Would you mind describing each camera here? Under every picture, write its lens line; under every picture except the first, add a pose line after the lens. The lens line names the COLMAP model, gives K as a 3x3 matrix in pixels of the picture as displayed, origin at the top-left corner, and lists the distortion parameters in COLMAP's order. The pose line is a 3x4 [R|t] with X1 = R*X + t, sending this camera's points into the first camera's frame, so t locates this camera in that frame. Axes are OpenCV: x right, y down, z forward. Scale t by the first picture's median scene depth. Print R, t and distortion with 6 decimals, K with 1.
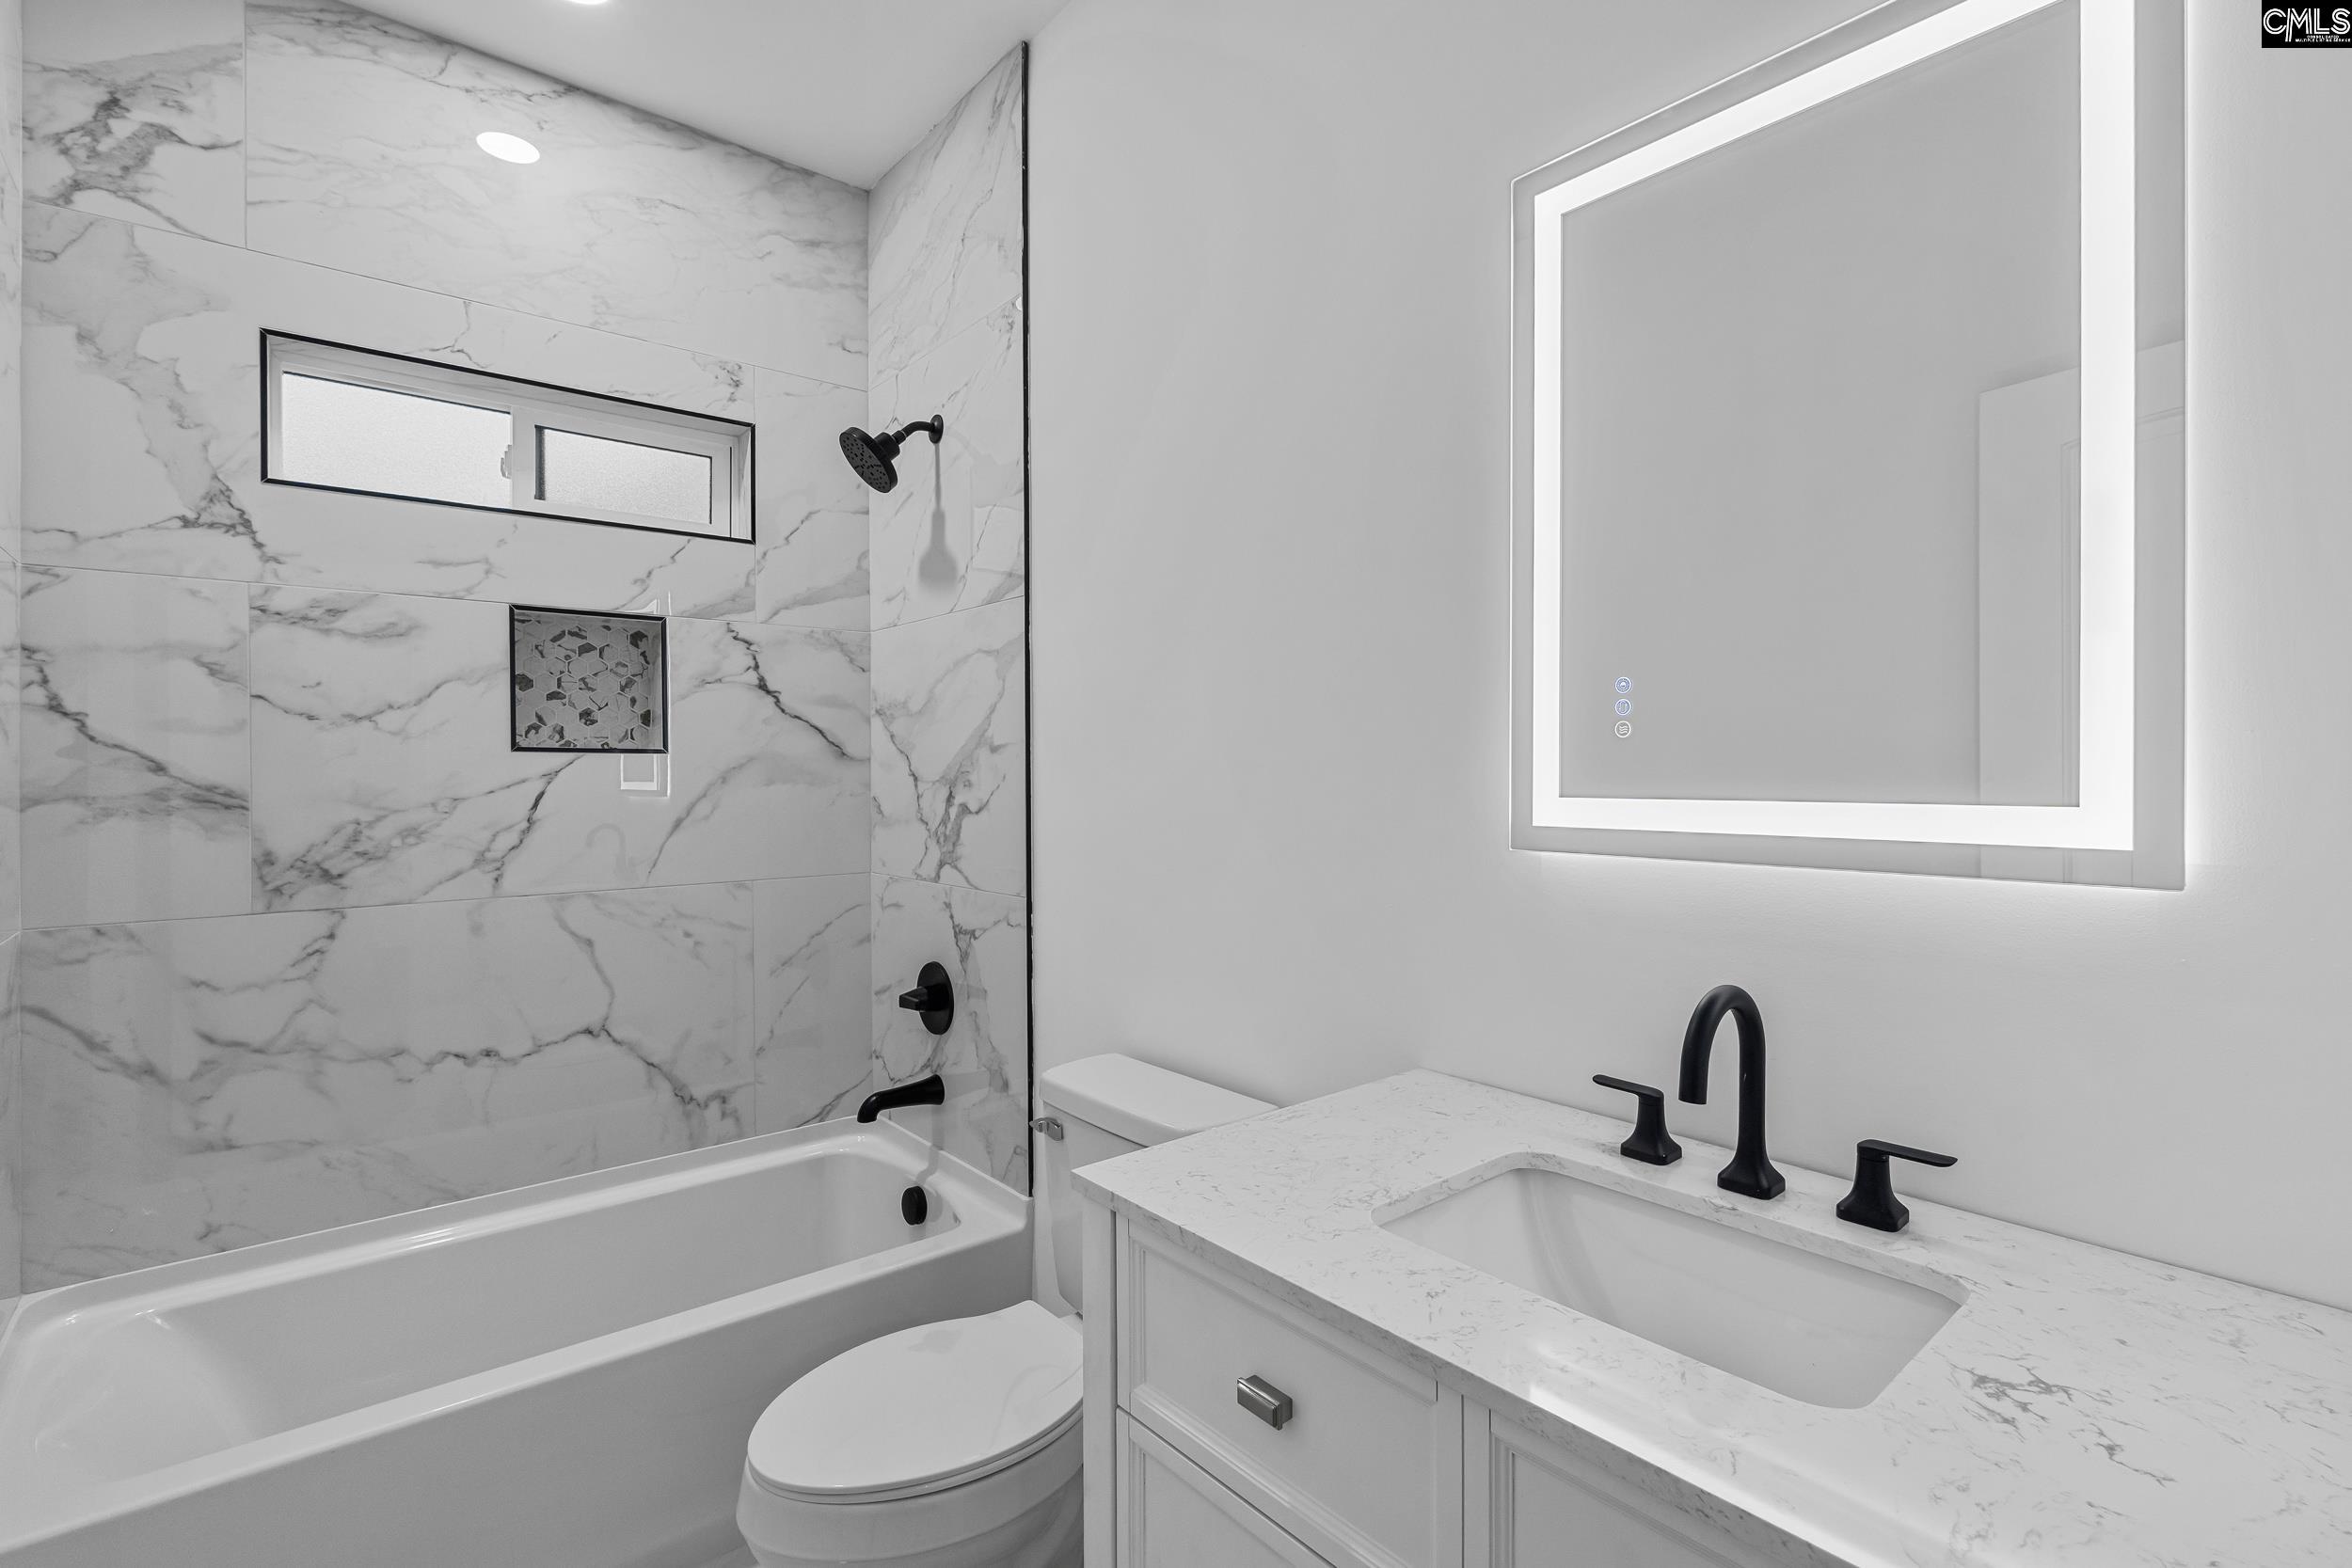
lens RADIAL K [[1089.6, 0, 1180.1], [0, 1089.6, 778.8], [0, 0, 1]] dist [-0.006830, -0.000565]
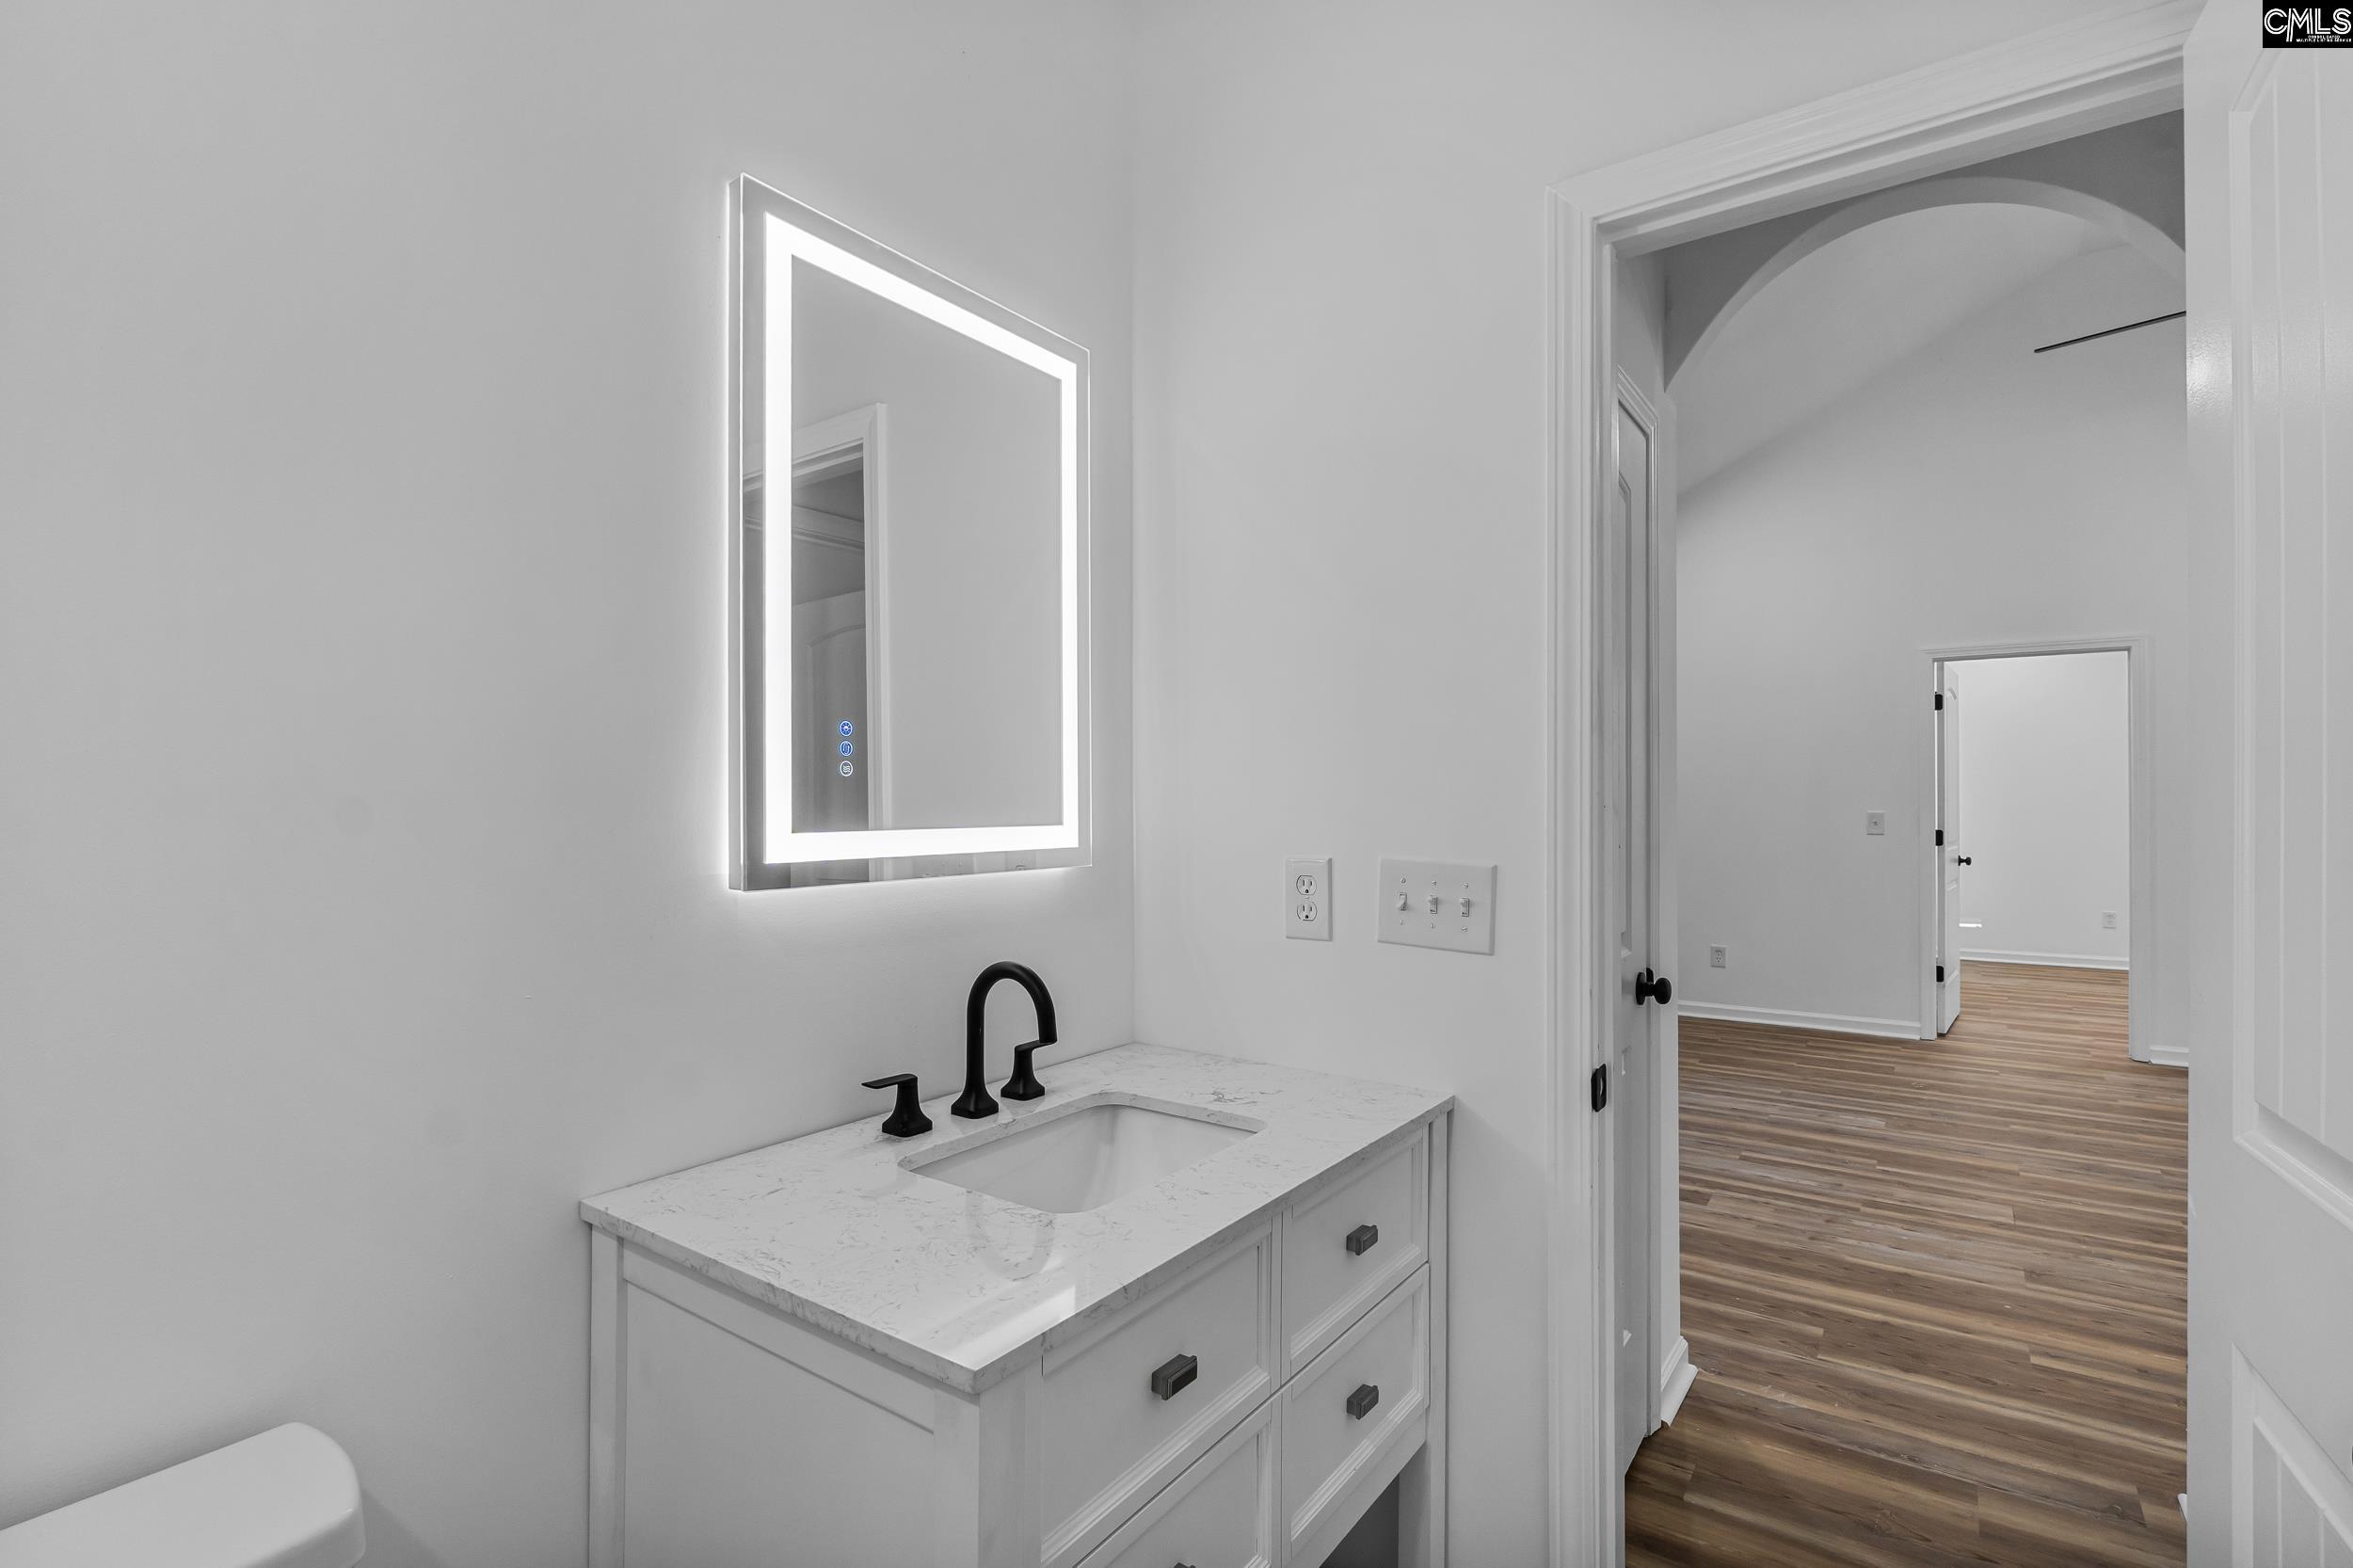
lens RADIAL K [[1093.8, 0, 1175.0], [0, 1093.8, 796.2], [0, 0, 1]] dist [0.000380, -0.000031]
pose [[-0.255658, 0.009522, 0.966720, -0.936971], [0.010123, 0.999923, -0.007172, -0.007907], [-0.966714, 0.007953, -0.255734, 1.197696]]
